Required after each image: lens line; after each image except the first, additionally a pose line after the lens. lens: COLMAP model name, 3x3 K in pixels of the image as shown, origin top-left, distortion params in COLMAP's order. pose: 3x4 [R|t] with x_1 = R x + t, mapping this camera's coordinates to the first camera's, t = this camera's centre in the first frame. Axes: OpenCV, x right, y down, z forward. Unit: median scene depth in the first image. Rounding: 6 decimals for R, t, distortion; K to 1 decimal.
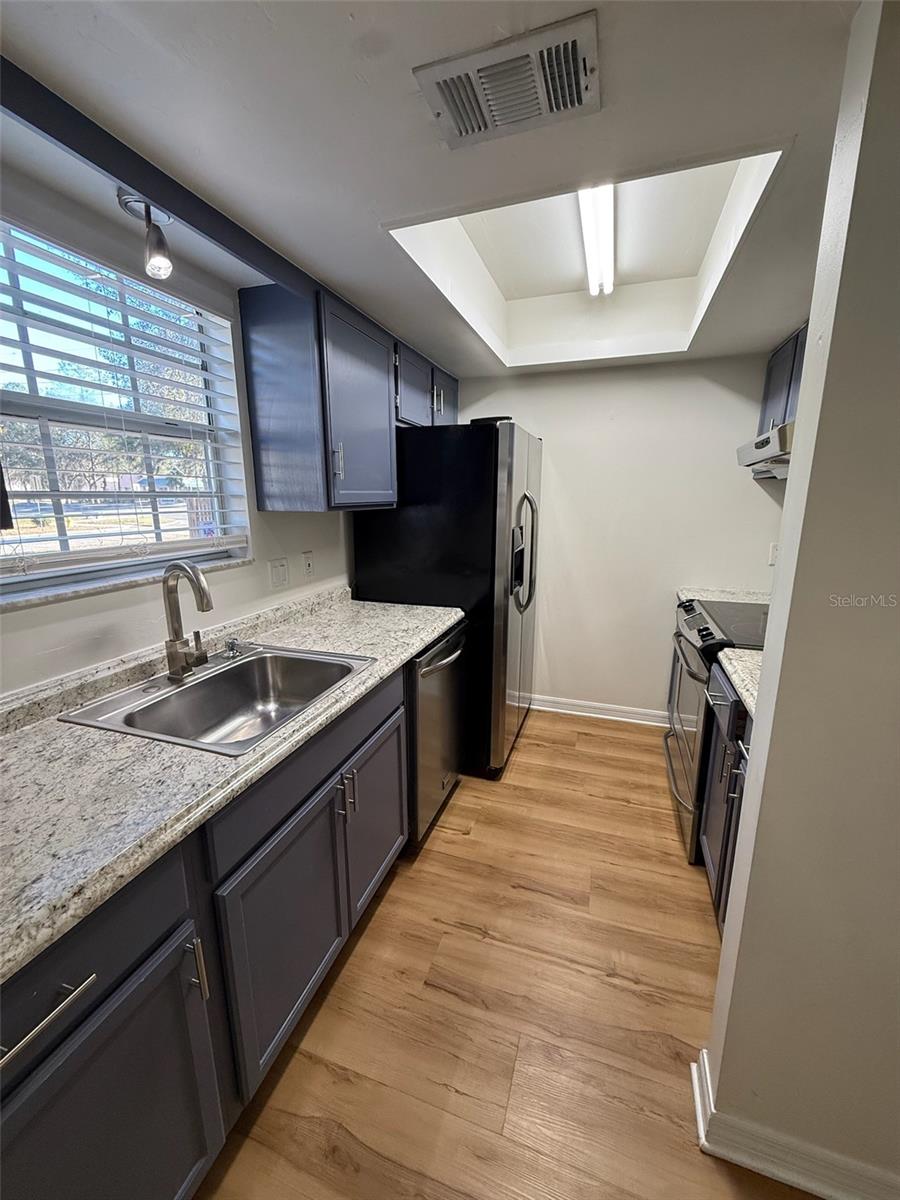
lens RADIAL K [[475.2, 0, 450.4], [0, 475.2, 598.5], [0, 0, 1]] dist [-0.000319, 0.000083]
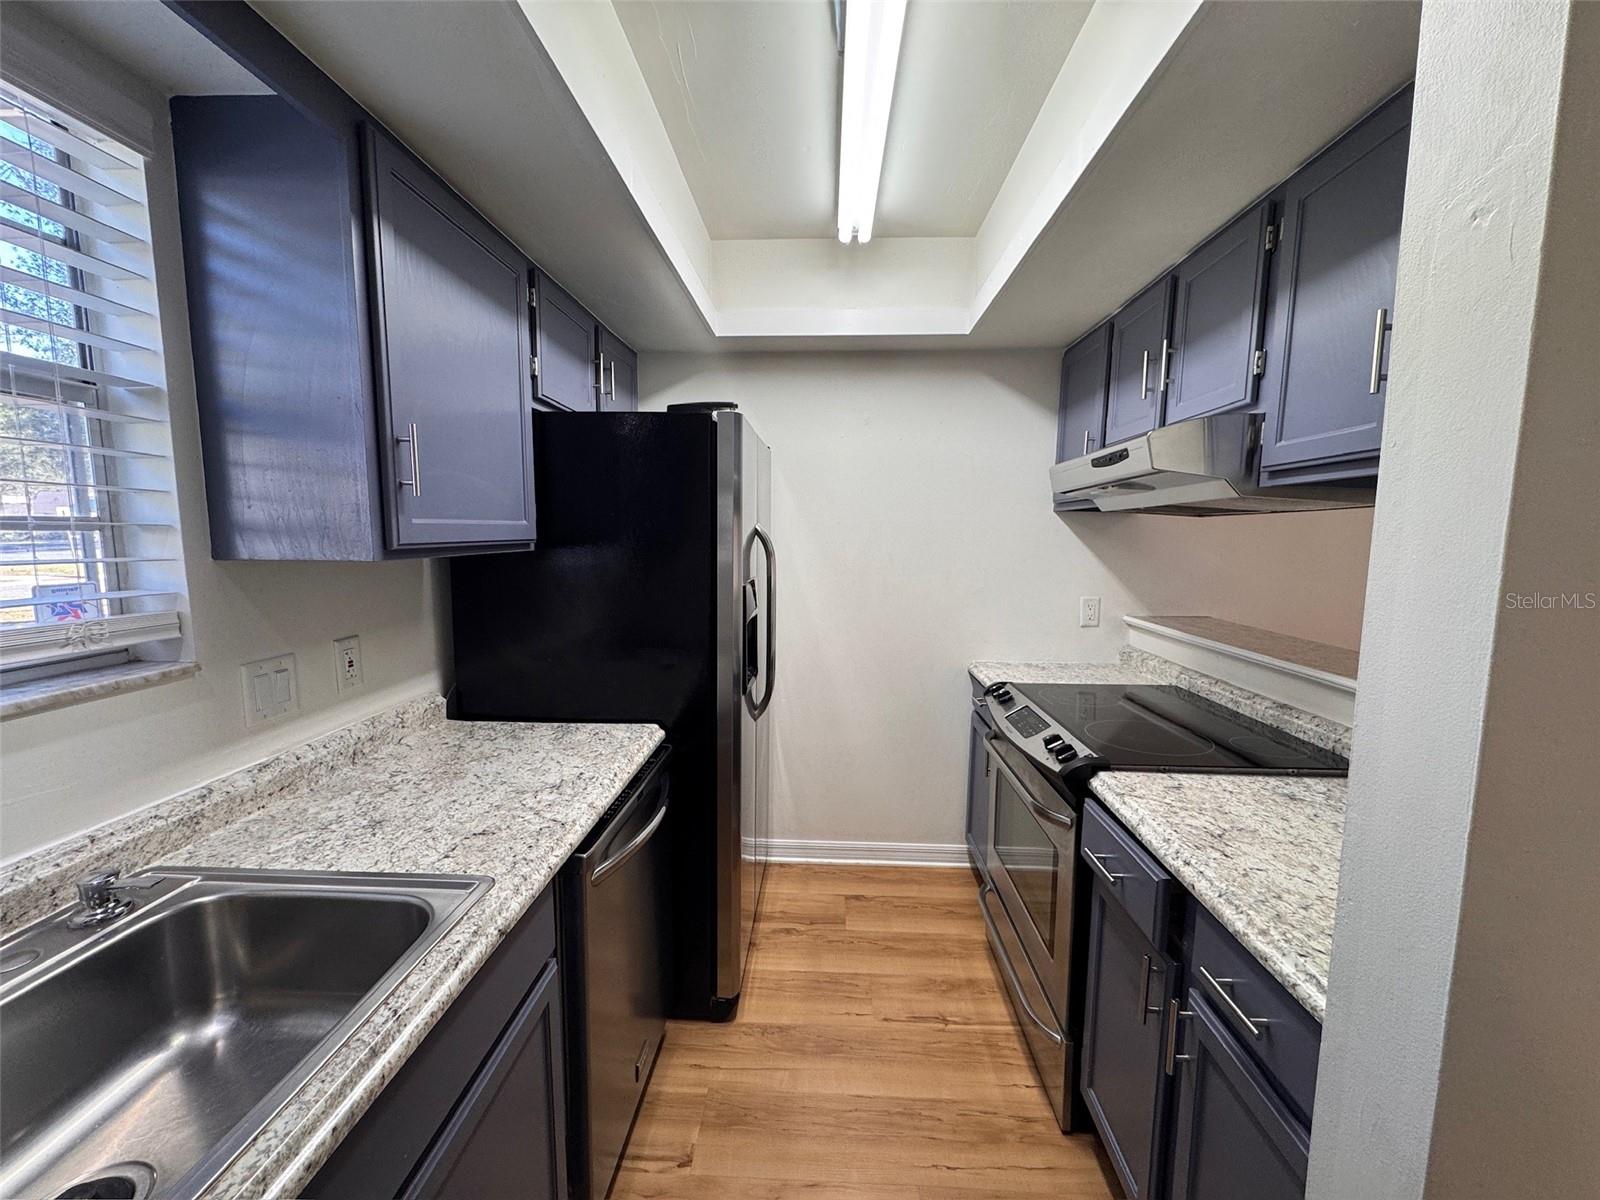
lens RADIAL K [[634.5, 0, 798.7], [0, 634.5, 601.1], [0, 0, 1]] dist [-0.004997, -0.000593]
pose [[0.961189, -0.022335, 0.274987, -0.026103], [0.050487, 0.994126, -0.095729, -0.052645], [-0.271233, 0.105897, 0.956670, 0.244648]]
